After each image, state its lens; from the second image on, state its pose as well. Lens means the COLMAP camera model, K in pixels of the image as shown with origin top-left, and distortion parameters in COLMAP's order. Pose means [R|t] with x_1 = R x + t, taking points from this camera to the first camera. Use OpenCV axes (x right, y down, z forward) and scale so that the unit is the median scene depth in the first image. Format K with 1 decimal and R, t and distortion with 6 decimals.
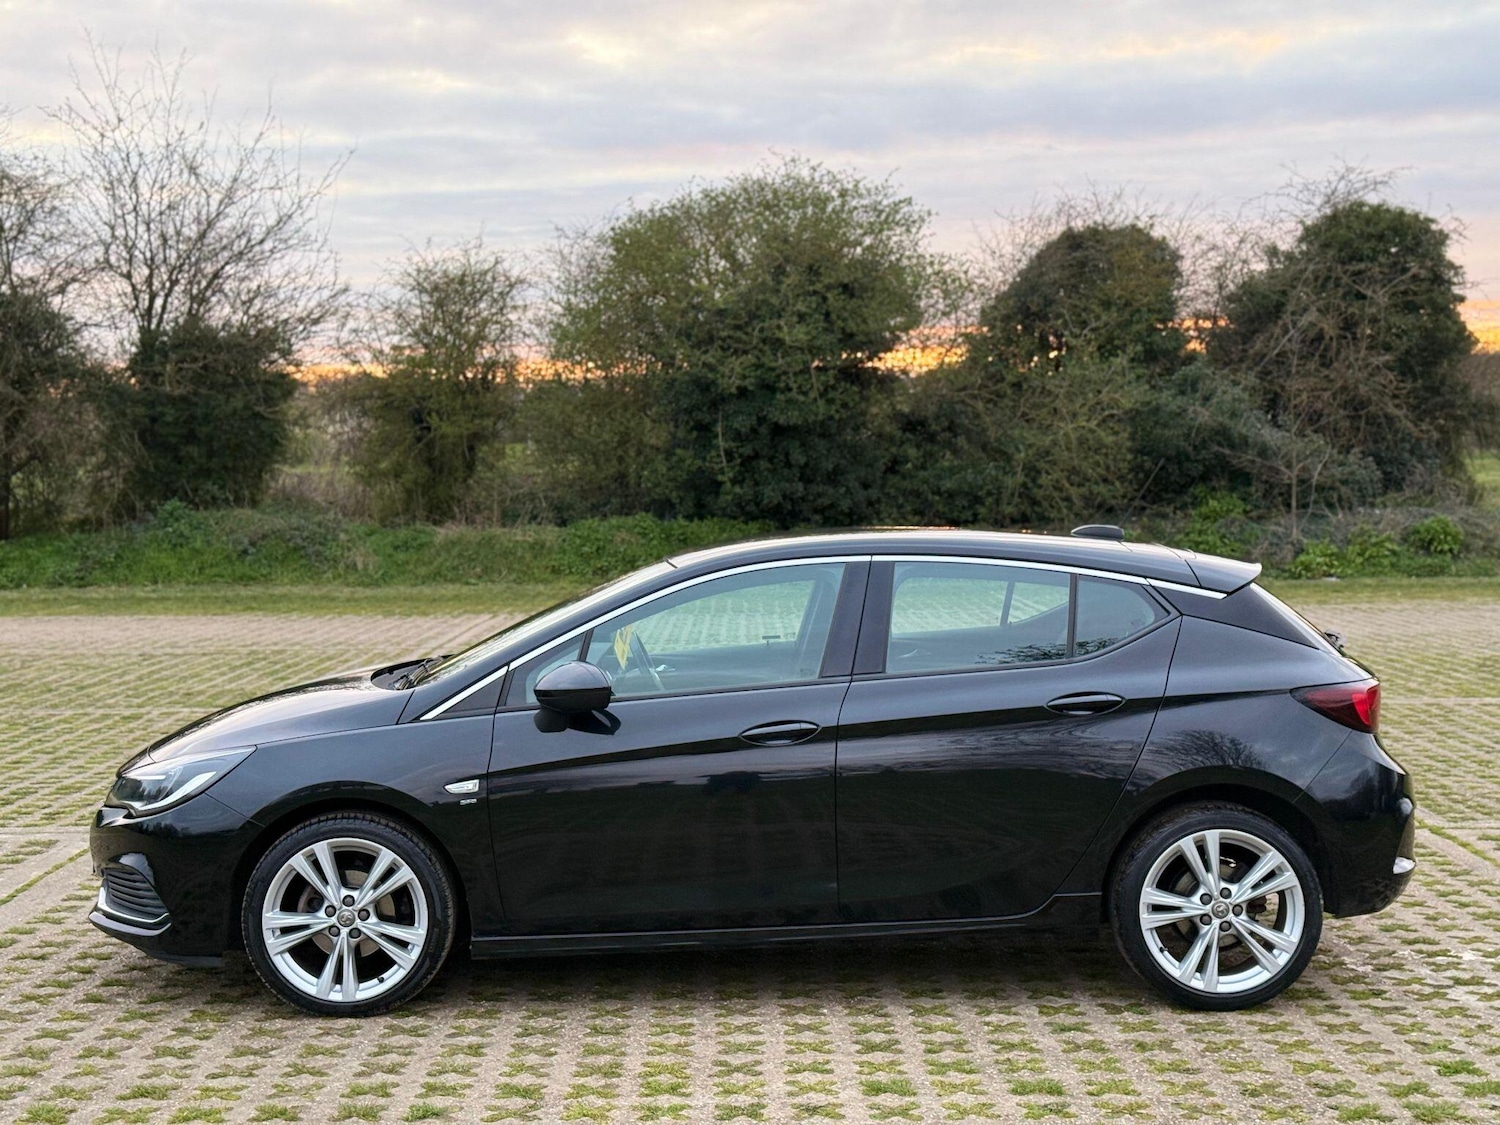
lens RADIAL K [[2089.9, 0, 737.6], [0, 2089.9, 562.2], [0, 0, 1]] dist [0.133670, 0.000000]
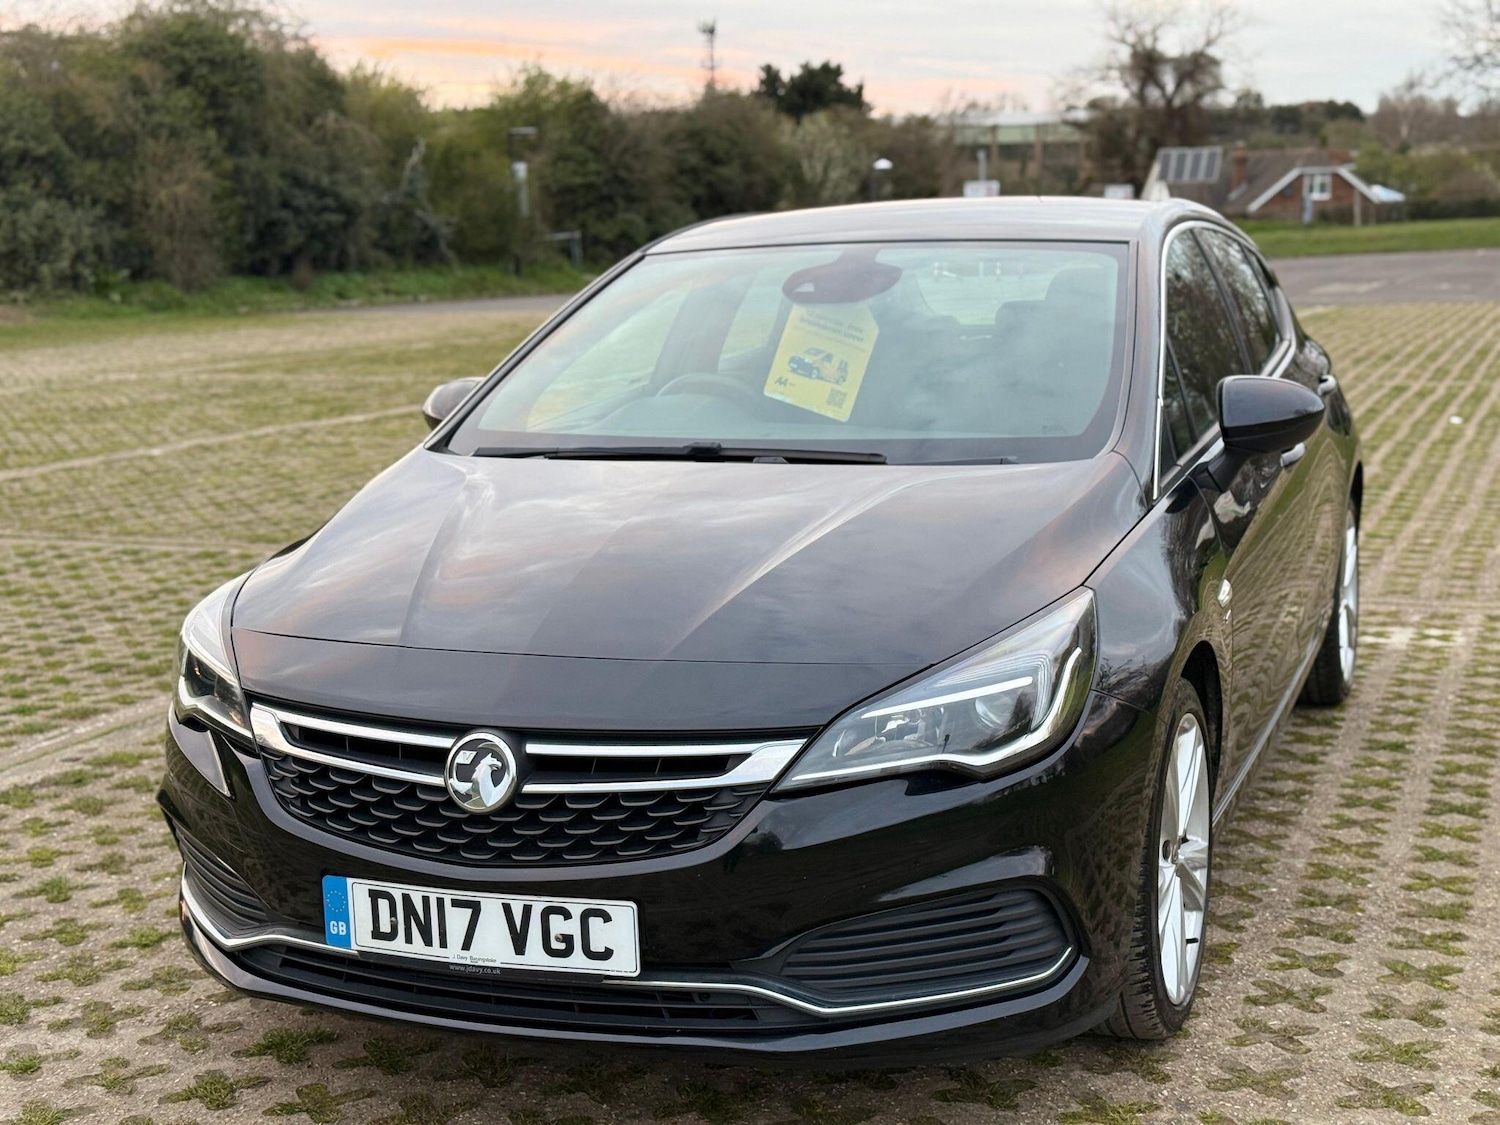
lens RADIAL K [[2089.9, 0, 748.2], [0, 2089.9, 556.0], [0, 0, 1]] dist [0.133670, 0.000000]
pose [[0.378380, -0.143295, 0.914492, -0.157418], [0.060591, 0.989661, 0.130003, 0.001691], [-0.923665, 0.006219, 0.383151, 0.189339]]
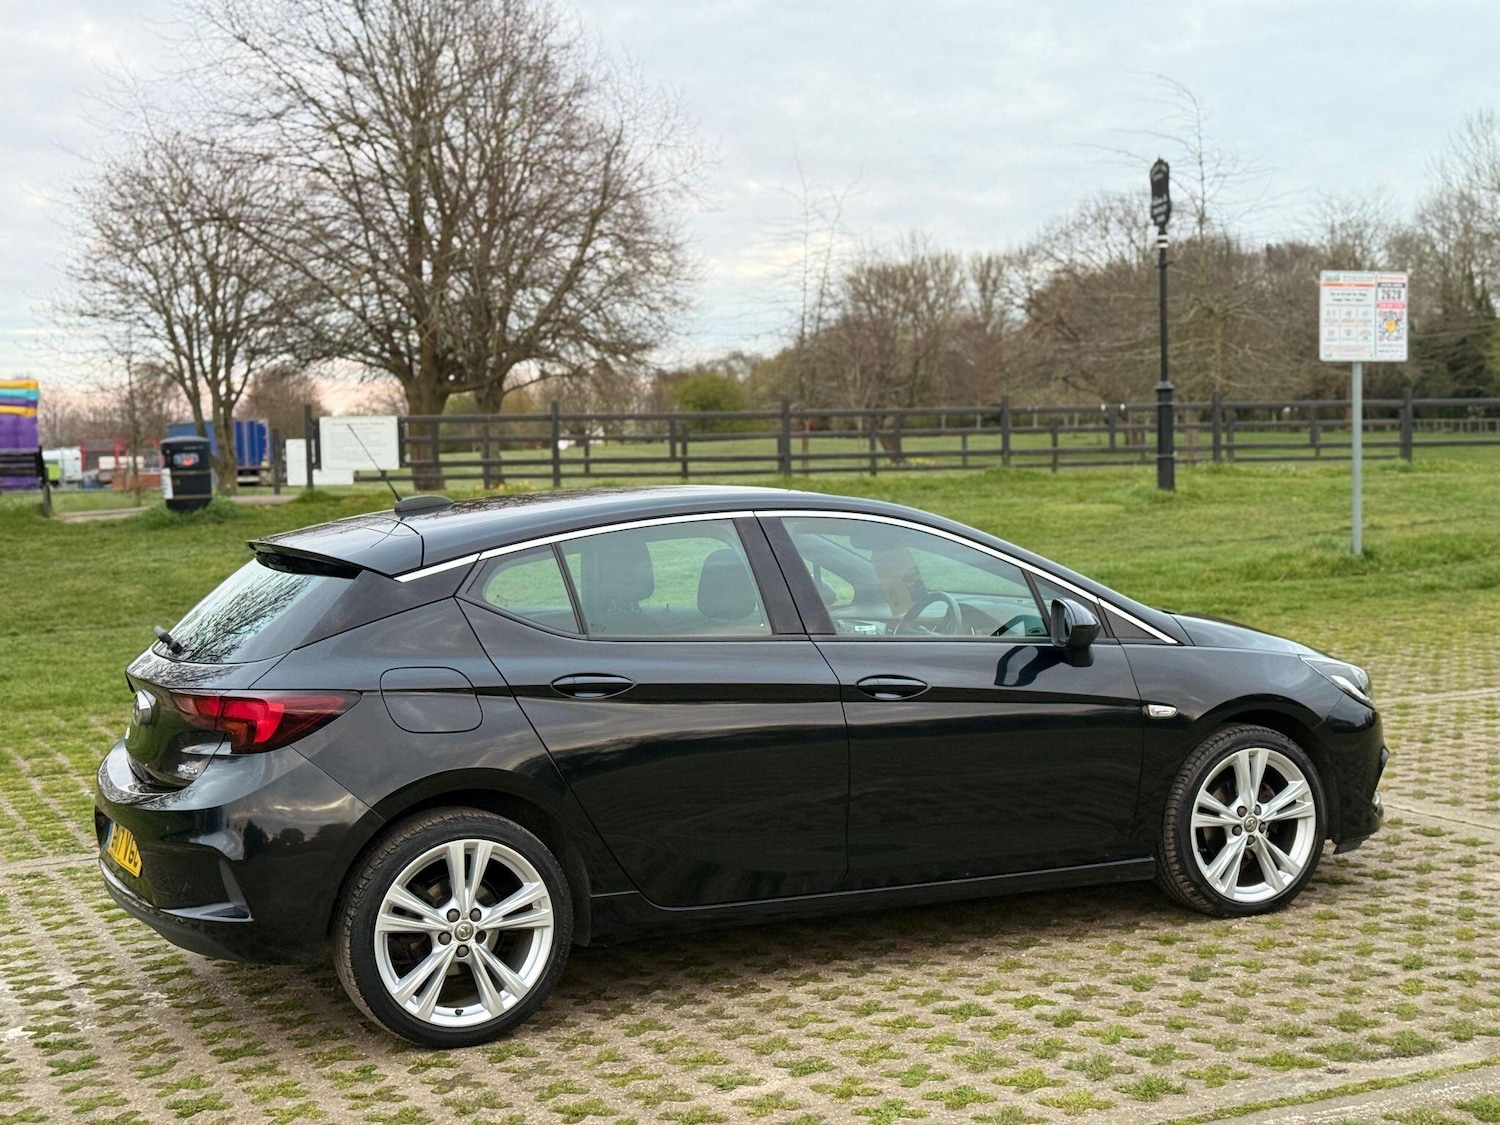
lens RADIAL K [[2086.1, 0, 753.5], [0, 2086.1, 568.0], [0, 0, 1]] dist [0.126434, 0.000000]
pose [[-0.900368, 0.065449, -0.430179, 0.103259], [0.023359, 0.994468, 0.102411, -0.017875], [0.434501, 0.082158, -0.896916, 0.447229]]
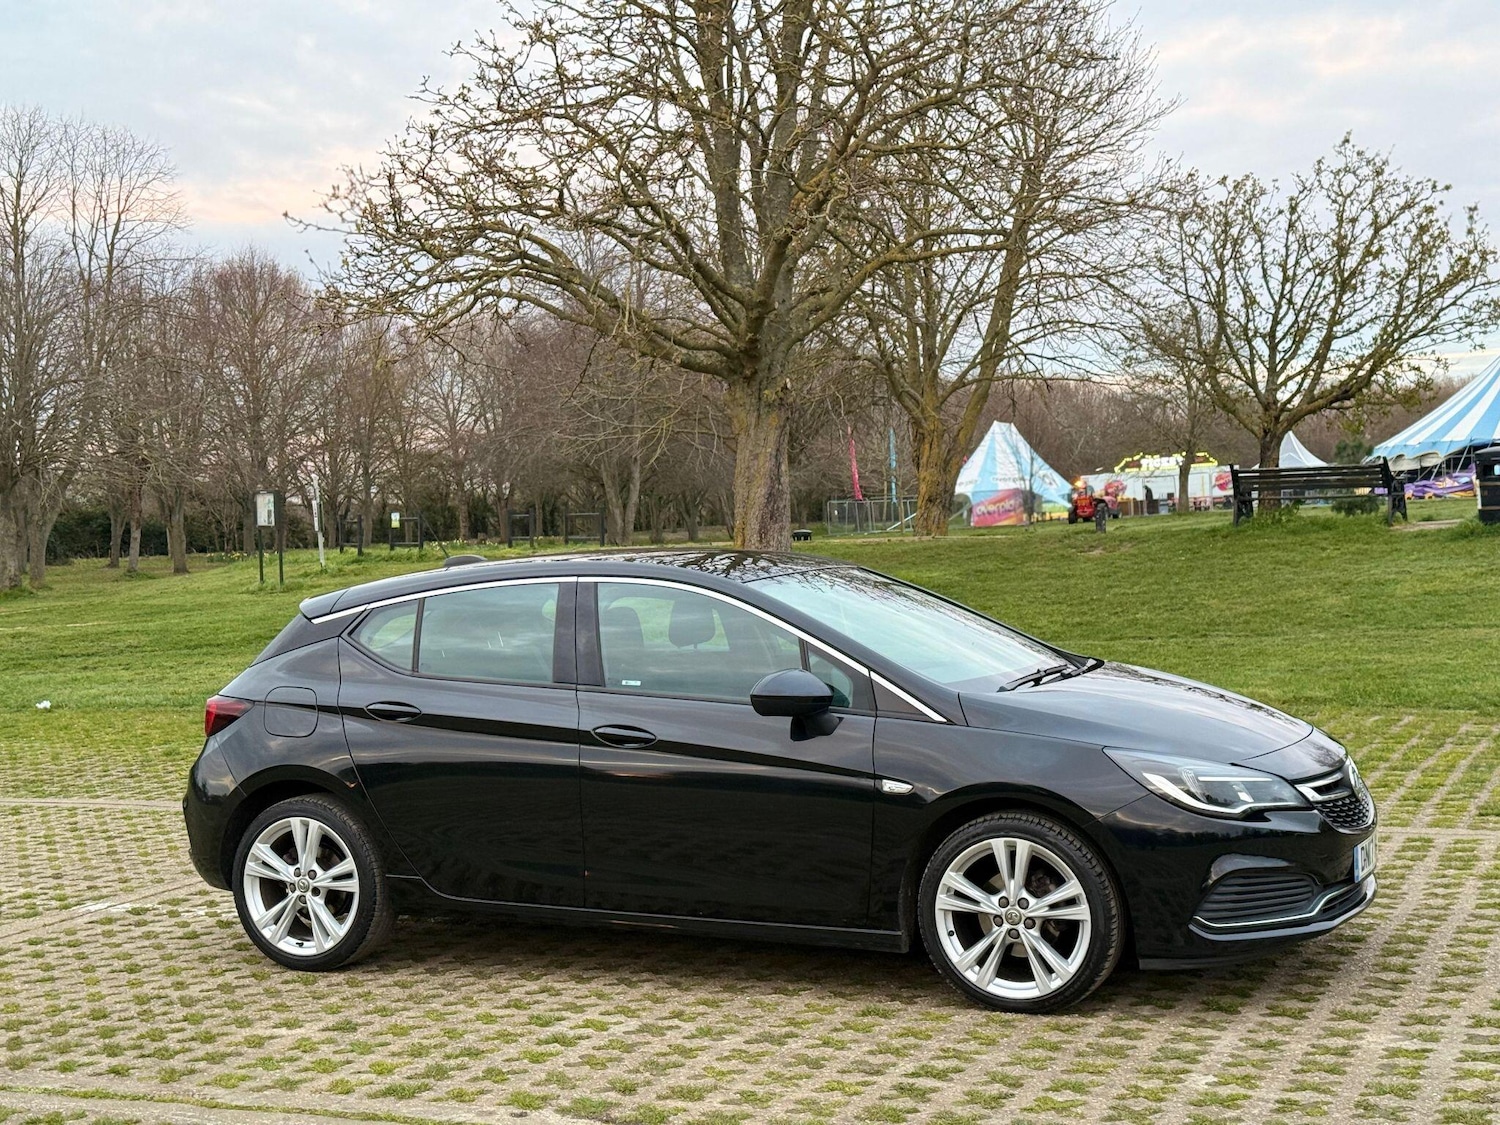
lens RADIAL K [[2089.9, 0, 742.8], [0, 2089.9, 573.3], [0, 0, 1]] dist [0.133670, 0.000000]
pose [[-0.904623, 0.033324, 0.424908, -0.108178], [0.069095, 0.995217, 0.069051, -0.018283], [-0.420575, 0.091824, -0.902599, 0.473902]]
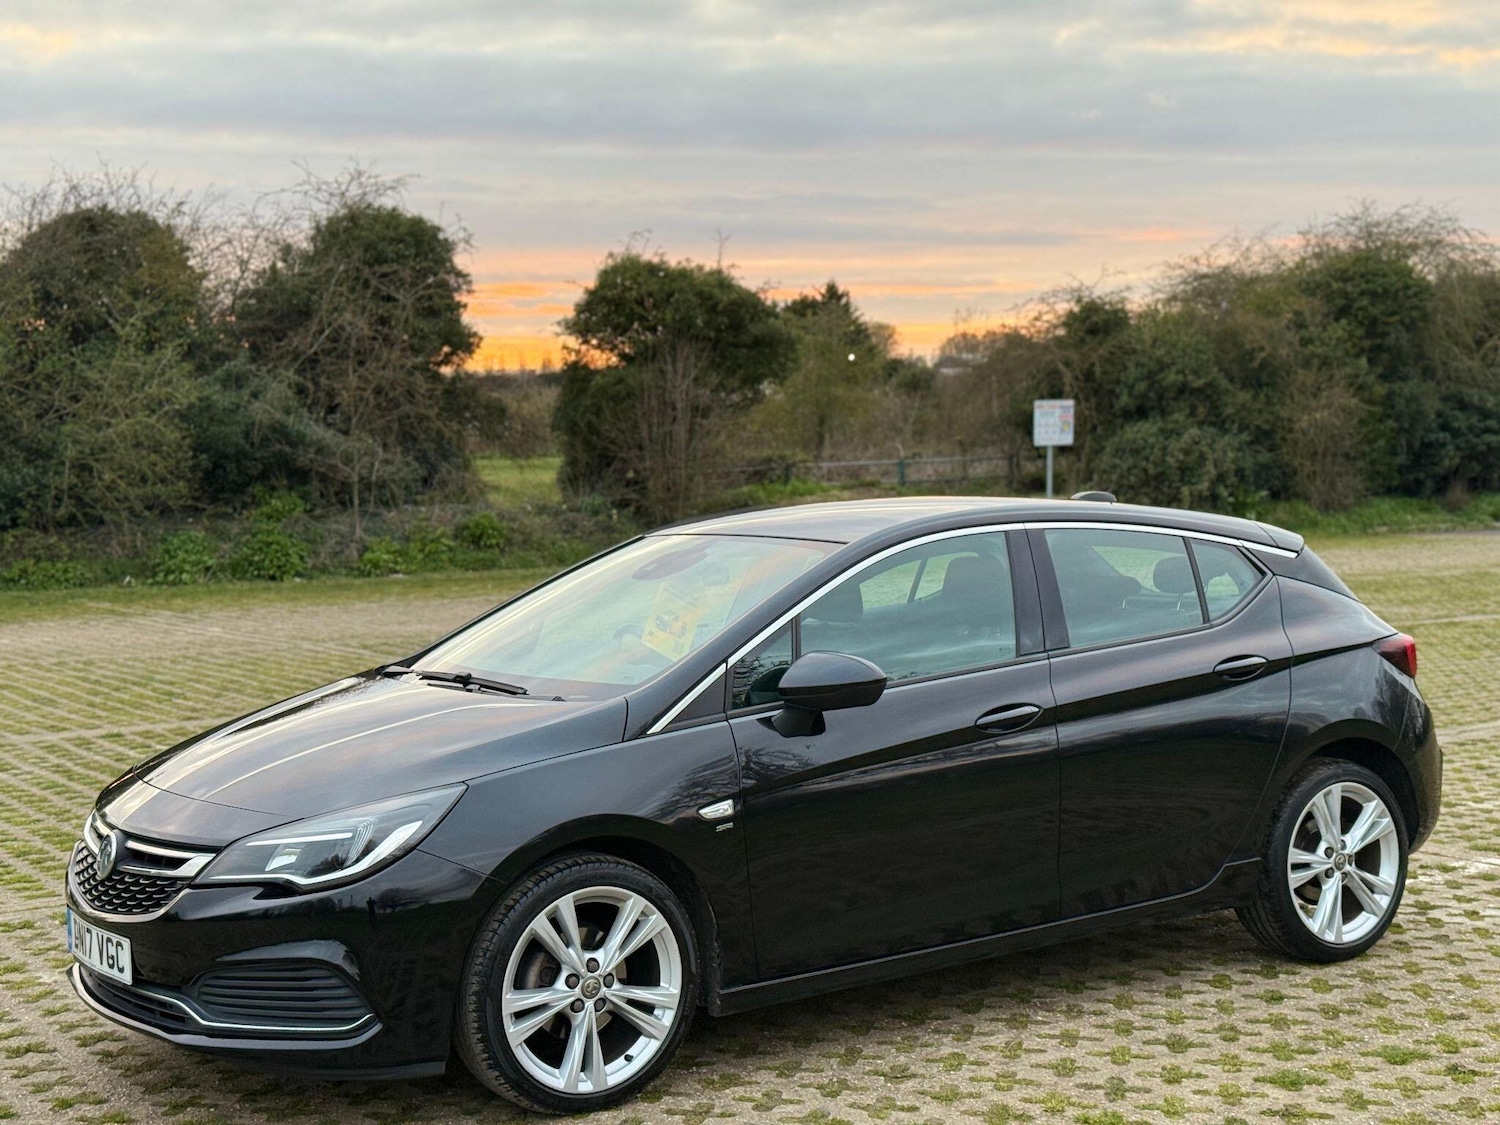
lens RADIAL K [[2089.9, 0, 741.9], [0, 2089.9, 564.9], [0, 0, 1]] dist [0.133670, 0.000000]
pose [[0.842476, -0.031866, 0.537791, -0.119806], [0.033160, 0.999424, 0.007272, 0.000987], [-0.537713, 0.011706, 0.843047, 0.062682]]
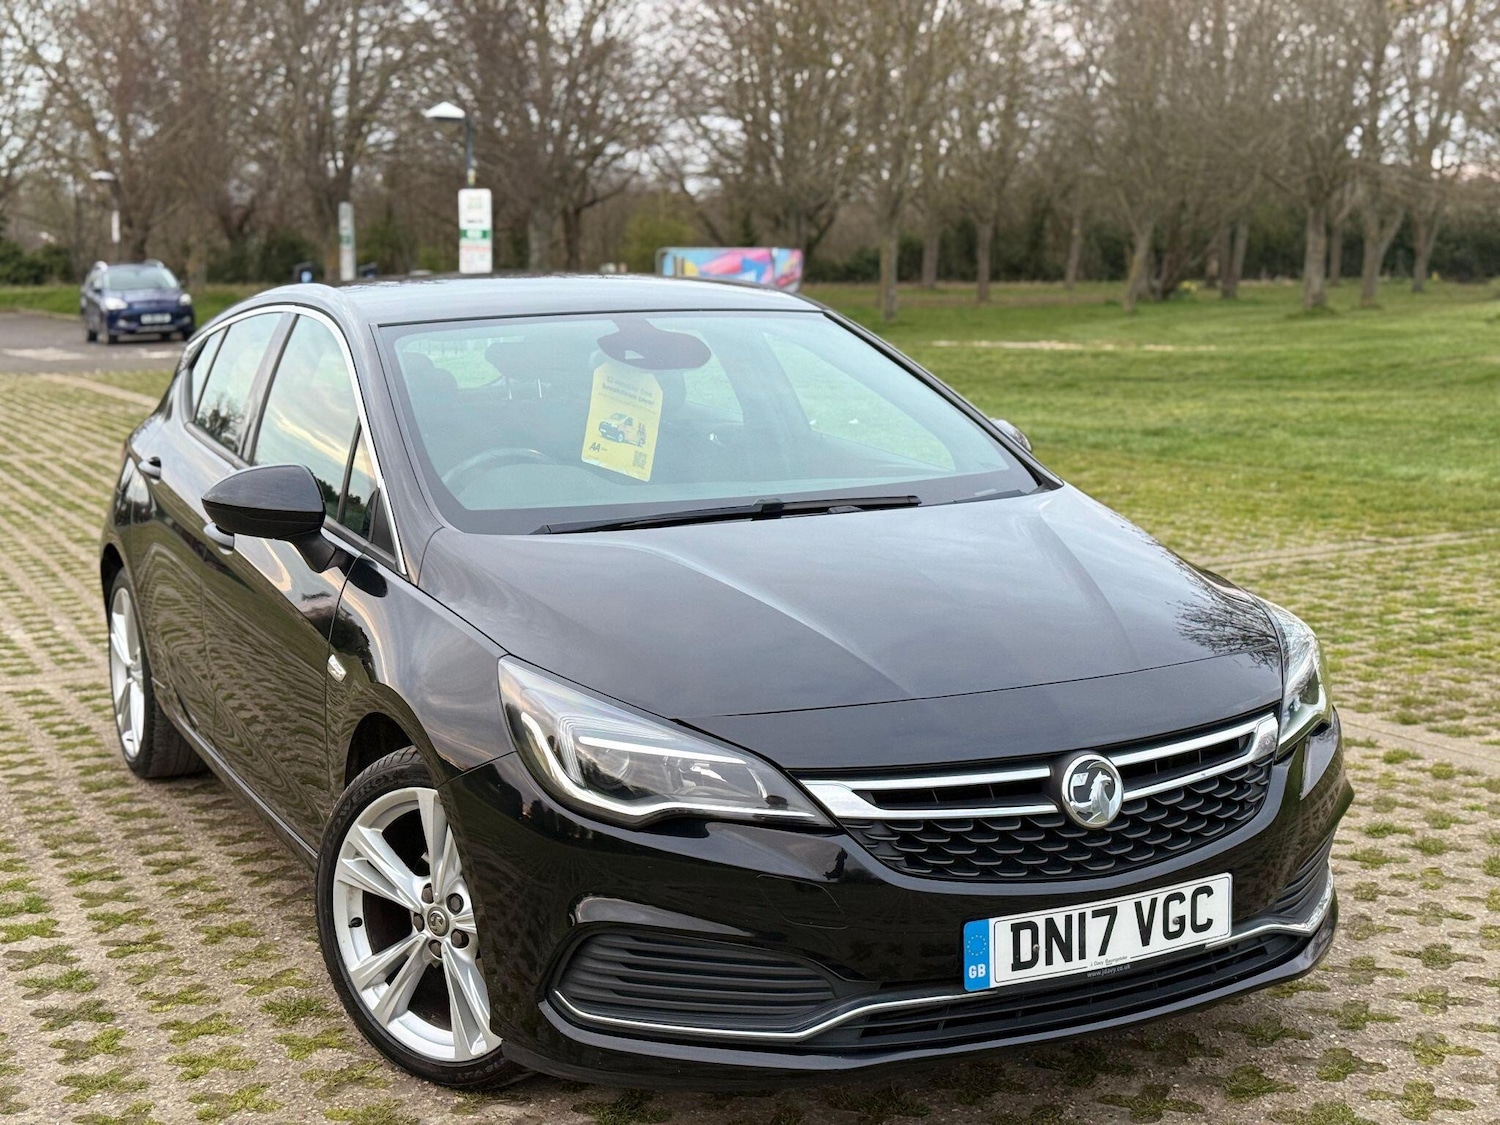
lens RADIAL K [[2089.9, 0, 773.1], [0, 2089.9, 569.0], [0, 0, 1]] dist [0.133670, 0.000000]
pose [[-0.443916, -0.112114, 0.889027, -0.160895], [0.058386, 0.986415, 0.153549, -0.005211], [-0.894164, 0.120070, -0.431339, 0.303084]]
